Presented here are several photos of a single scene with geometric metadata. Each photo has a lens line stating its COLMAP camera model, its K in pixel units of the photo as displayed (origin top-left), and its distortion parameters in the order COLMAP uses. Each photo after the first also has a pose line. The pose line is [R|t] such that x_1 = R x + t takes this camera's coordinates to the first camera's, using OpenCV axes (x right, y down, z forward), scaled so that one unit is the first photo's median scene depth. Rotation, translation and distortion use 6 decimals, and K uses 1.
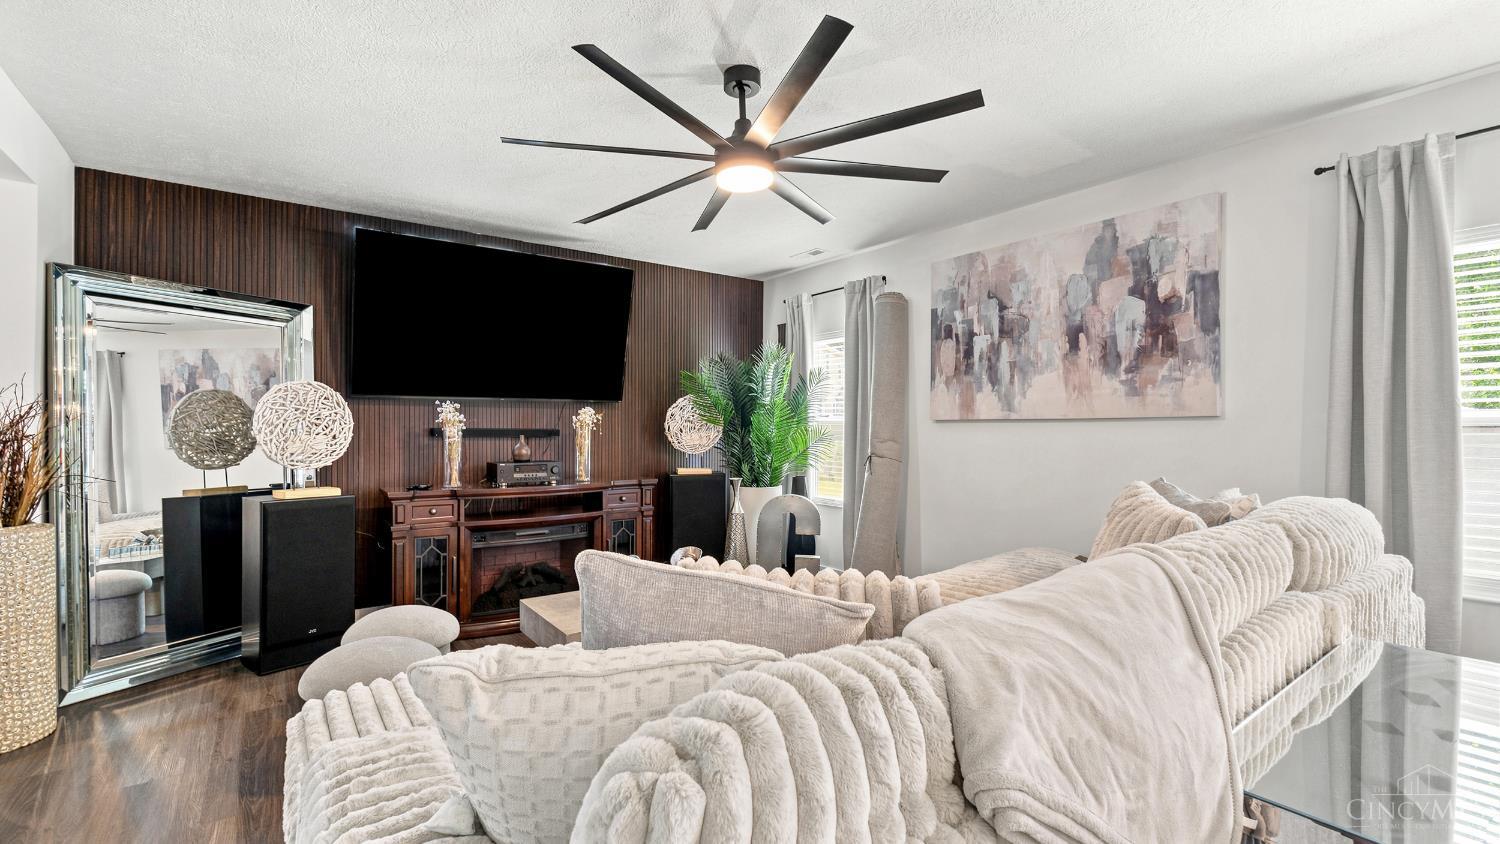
lens RADIAL K [[644.4, 0, 750.6], [0, 644.4, 431.0], [0, 0, 1]] dist [-0.002718, -0.000073]
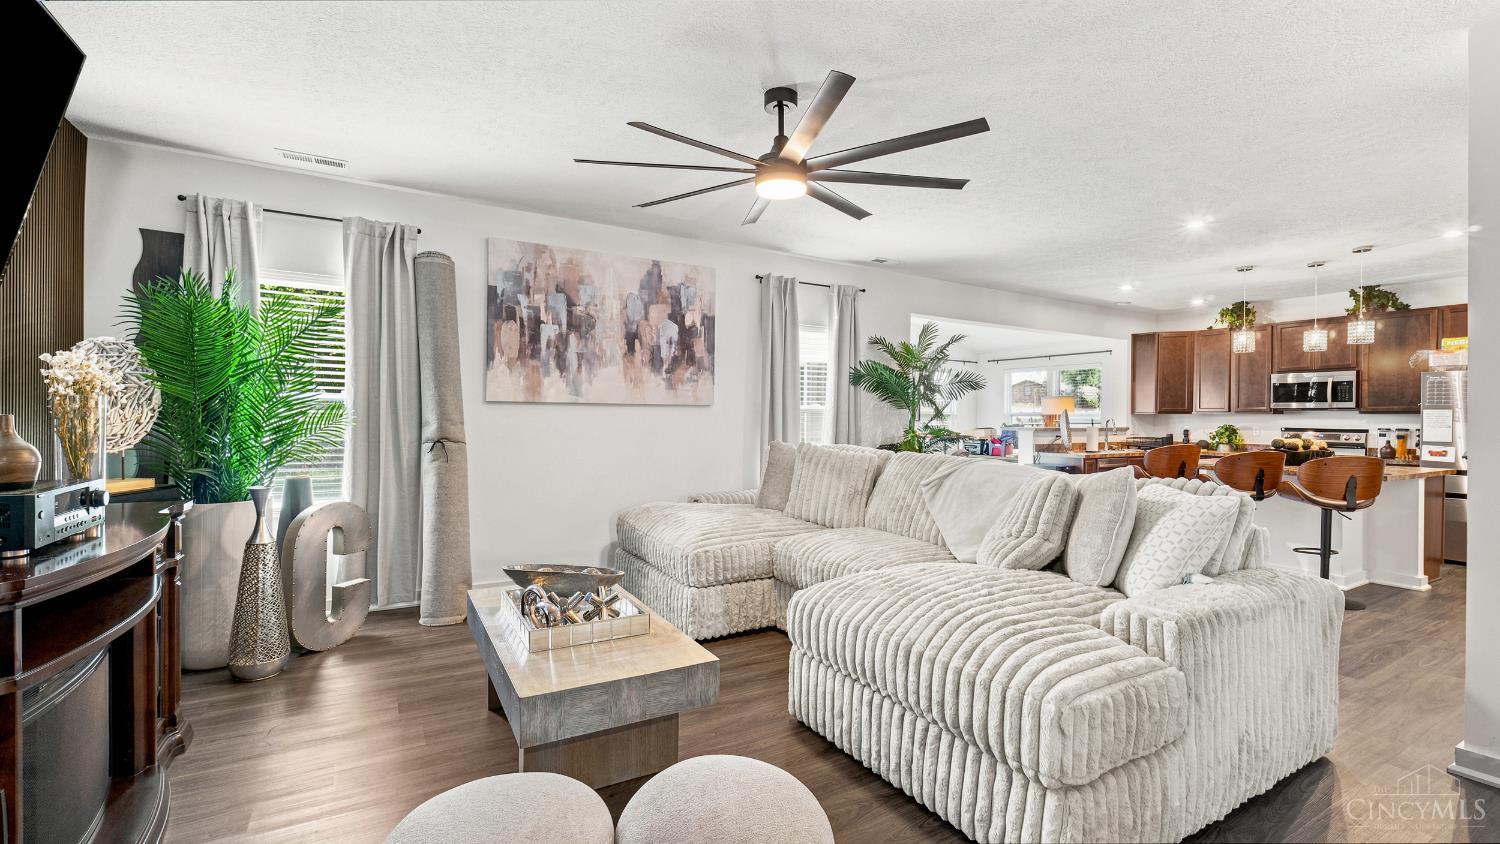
lens RADIAL K [[650.4, 0, 750.4], [0, 650.4, 425.5], [0, 0, 1]] dist [-0.003293, -0.000545]
pose [[0.104460, -0.009620, 0.994483, -0.734533], [-0.002280, 0.999948, 0.009913, 0.010156], [-0.994526, -0.003303, 0.104433, 0.586283]]
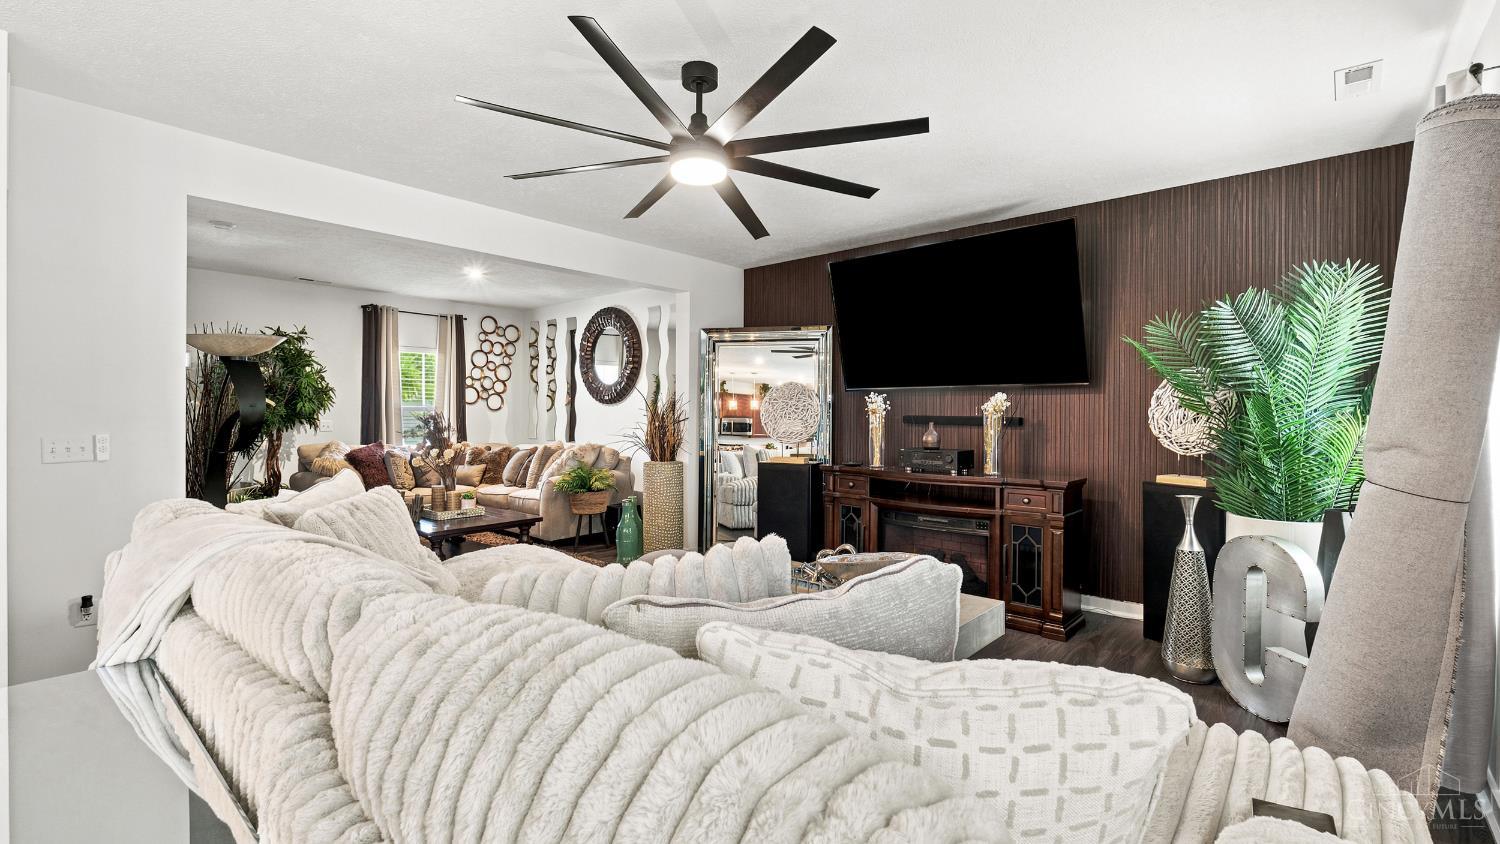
lens RADIAL K [[650.9, 0, 753.7], [0, 650.9, 408.5], [0, 0, 1]] dist [0.001296, 0.000093]
pose [[0.220933, -0.007017, -0.975264, 0.639965], [-0.004395, 0.999957, -0.008190, -0.007244], [0.975279, 0.006095, 0.220892, 0.540637]]
